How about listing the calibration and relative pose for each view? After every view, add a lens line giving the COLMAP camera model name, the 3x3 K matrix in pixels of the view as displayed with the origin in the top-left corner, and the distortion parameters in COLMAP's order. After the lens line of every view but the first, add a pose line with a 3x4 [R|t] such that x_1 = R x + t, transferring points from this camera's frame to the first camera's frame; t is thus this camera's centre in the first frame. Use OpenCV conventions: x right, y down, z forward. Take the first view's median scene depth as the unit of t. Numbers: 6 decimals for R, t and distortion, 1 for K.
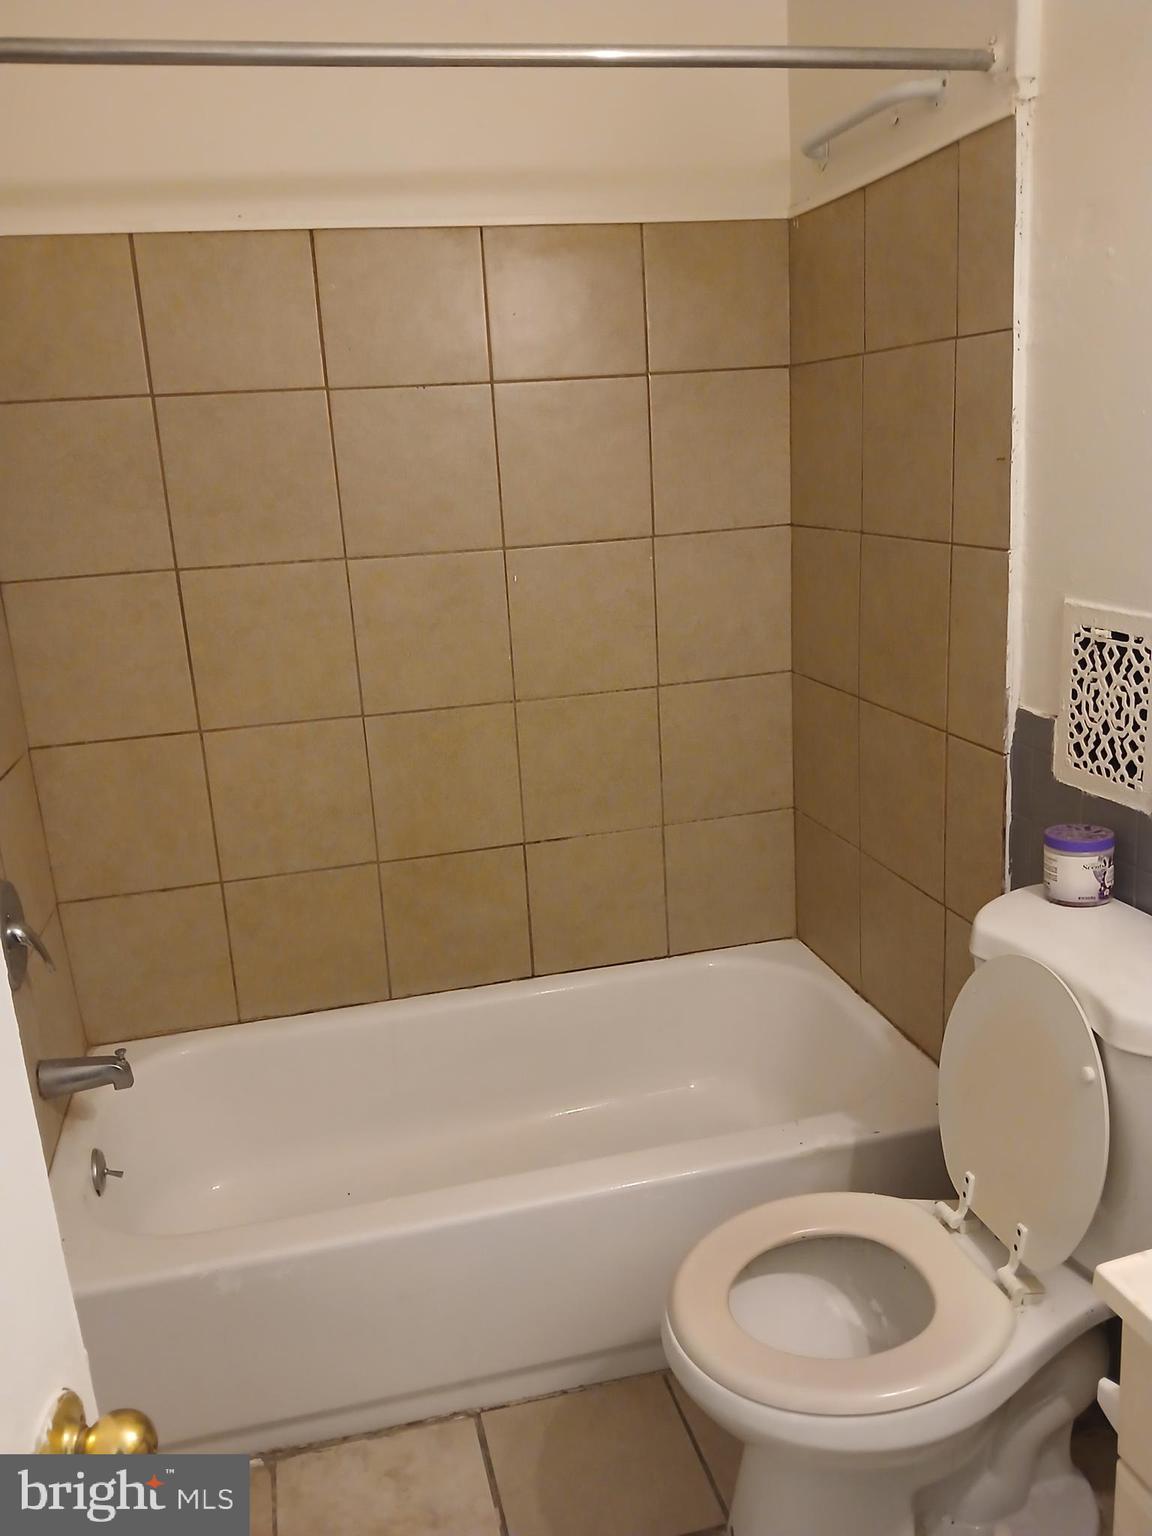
lens RADIAL K [[1192.9, 0, 583.9], [0, 1192.9, 765.7], [0, 0, 1]] dist [0.106526, -0.215181]
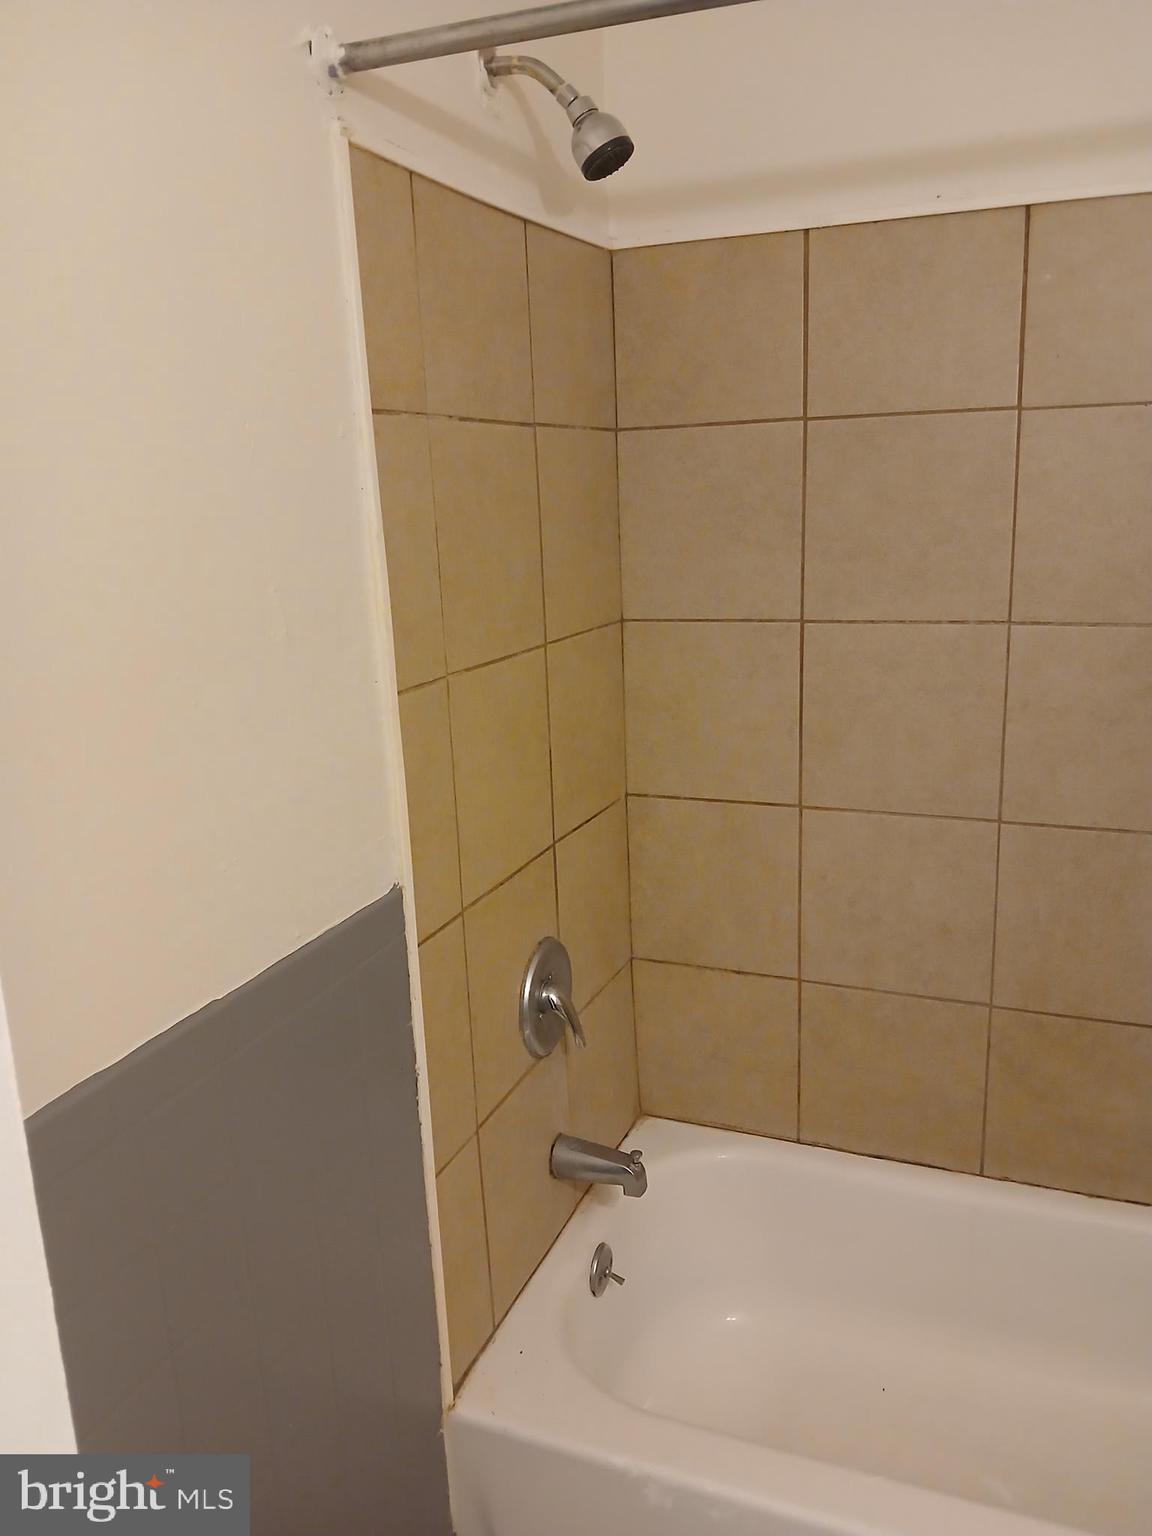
lens RADIAL K [[1192.9, 0, 583.9], [0, 1192.9, 765.7], [0, 0, 1]] dist [0.106526, -0.215181]
pose [[0.807562, 0.163415, -0.566691, 0.039535], [-0.167386, 0.984843, 0.045463, -0.073857], [0.565531, 0.058142, 0.822675, 0.213827]]
